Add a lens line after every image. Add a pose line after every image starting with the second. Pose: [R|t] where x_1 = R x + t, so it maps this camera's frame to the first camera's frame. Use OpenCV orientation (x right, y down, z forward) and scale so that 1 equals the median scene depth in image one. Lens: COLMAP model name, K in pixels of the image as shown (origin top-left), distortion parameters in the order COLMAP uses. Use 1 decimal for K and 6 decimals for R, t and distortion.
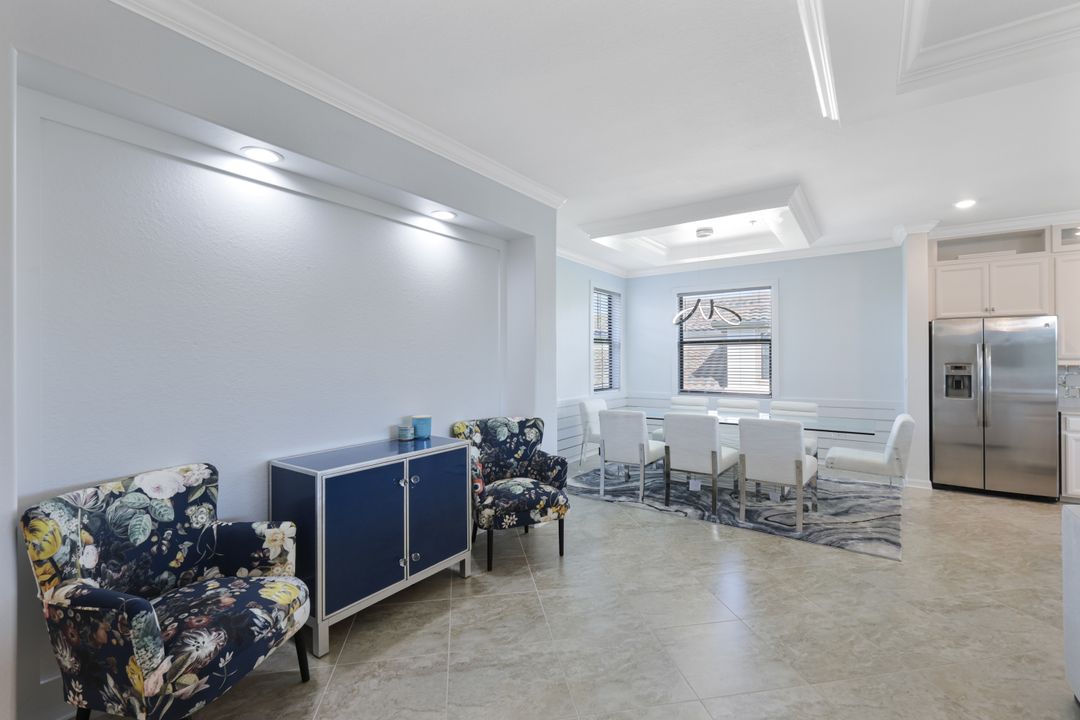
lens RADIAL K [[472.4, 0, 548.5], [0, 472.4, 366.2], [0, 0, 1]] dist [0.002758, -0.000305]
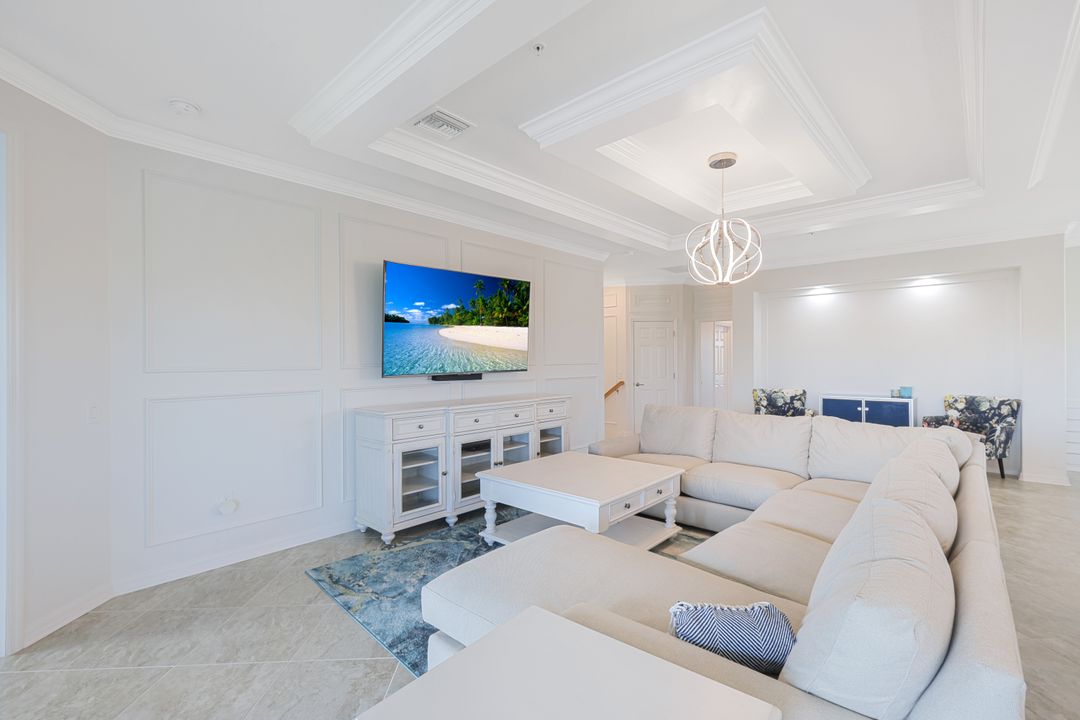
lens RADIAL K [[472.4, 0, 547.7], [0, 472.4, 360.9], [0, 0, 1]] dist [0.002758, -0.000305]
pose [[-0.124885, 0.009357, -0.992127, 1.543476], [-0.013153, 0.999852, 0.011086, 0.001001], [0.992084, 0.014434, -0.124744, -0.180345]]
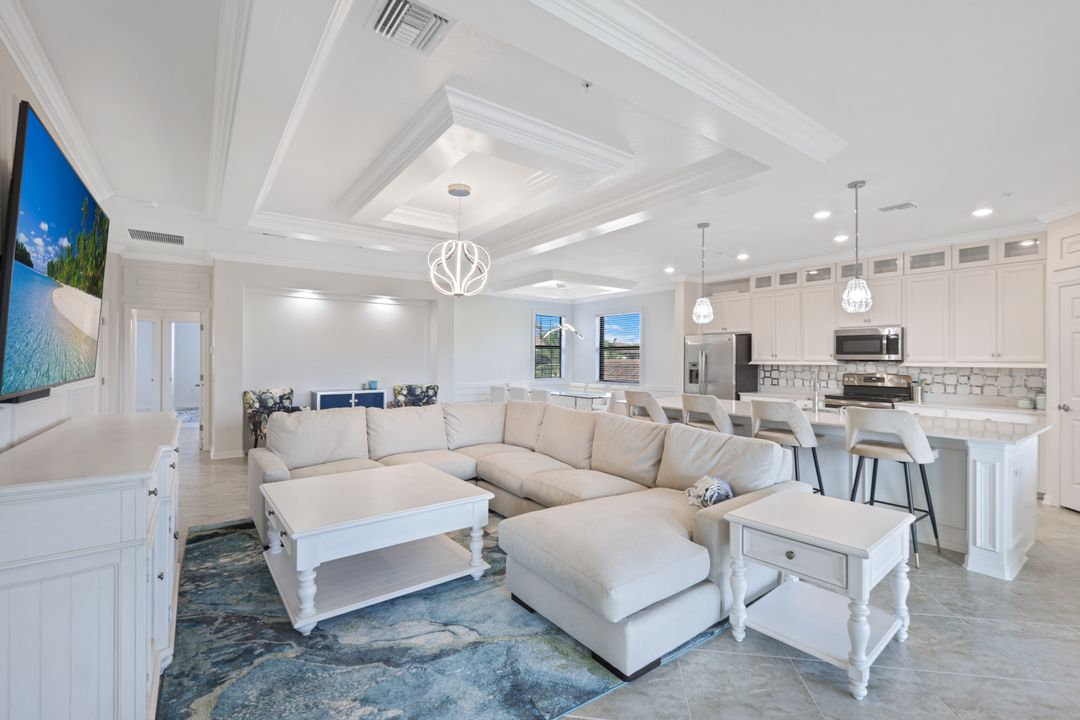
lens RADIAL K [[472.4, 0, 541.0], [0, 472.4, 352.6], [0, 0, 1]] dist [0.002758, -0.000305]
pose [[0.949104, 0.003381, -0.314944, 1.127241], [-0.013363, 0.999474, -0.029538, 0.019820], [0.314679, 0.032243, 0.948650, -0.901137]]
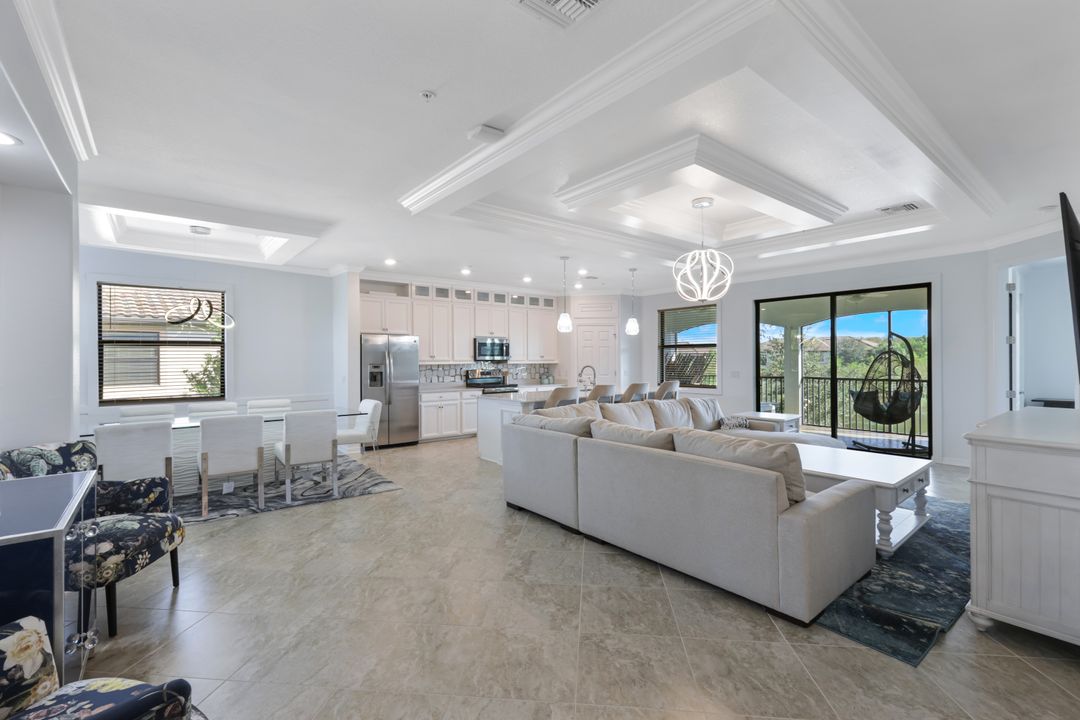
lens RADIAL K [[472.4, 0, 545.9], [0, 472.4, 360.2], [0, 0, 1]] dist [0.002758, -0.000305]
pose [[0.273839, -0.000401, 0.961776, -0.556583], [0.021382, 0.999755, -0.005671, 0.003098], [-0.961538, 0.022118, 0.273780, 0.088201]]
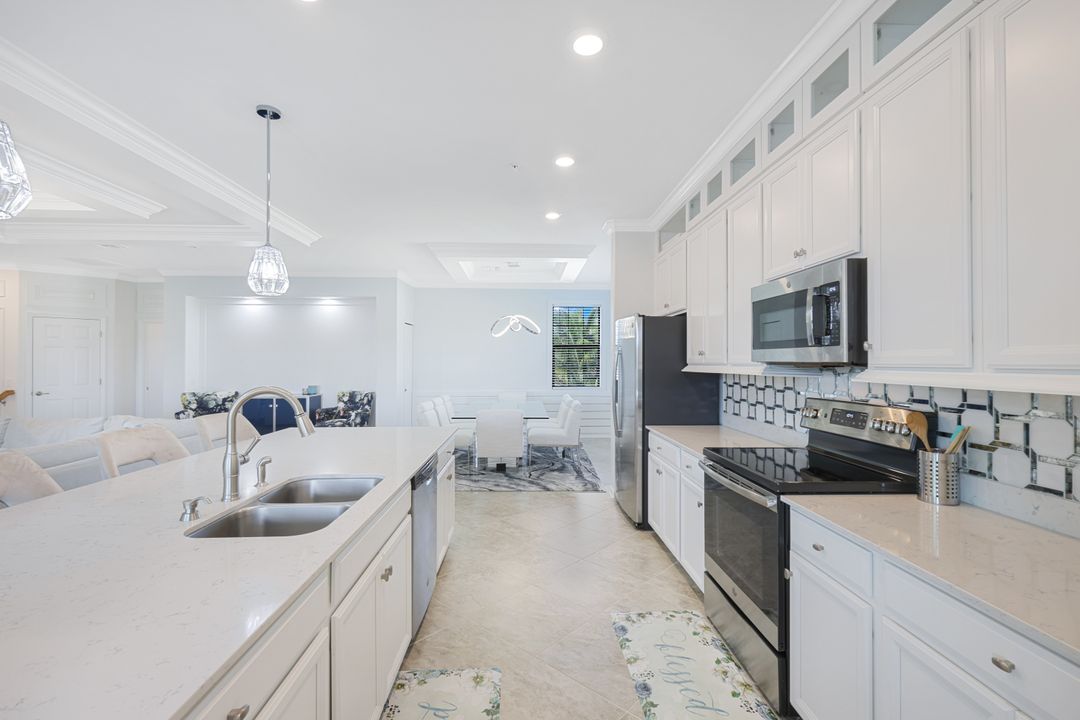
lens RADIAL K [[472.4, 0, 543.7], [0, 472.4, 359.1], [0, 0, 1]] dist [0.002758, -0.000305]
pose [[0.608295, -0.001005, -0.793711, 1.959563], [-0.016321, 0.999772, -0.013774, -0.009308], [0.793543, 0.021333, 0.608140, 0.399768]]
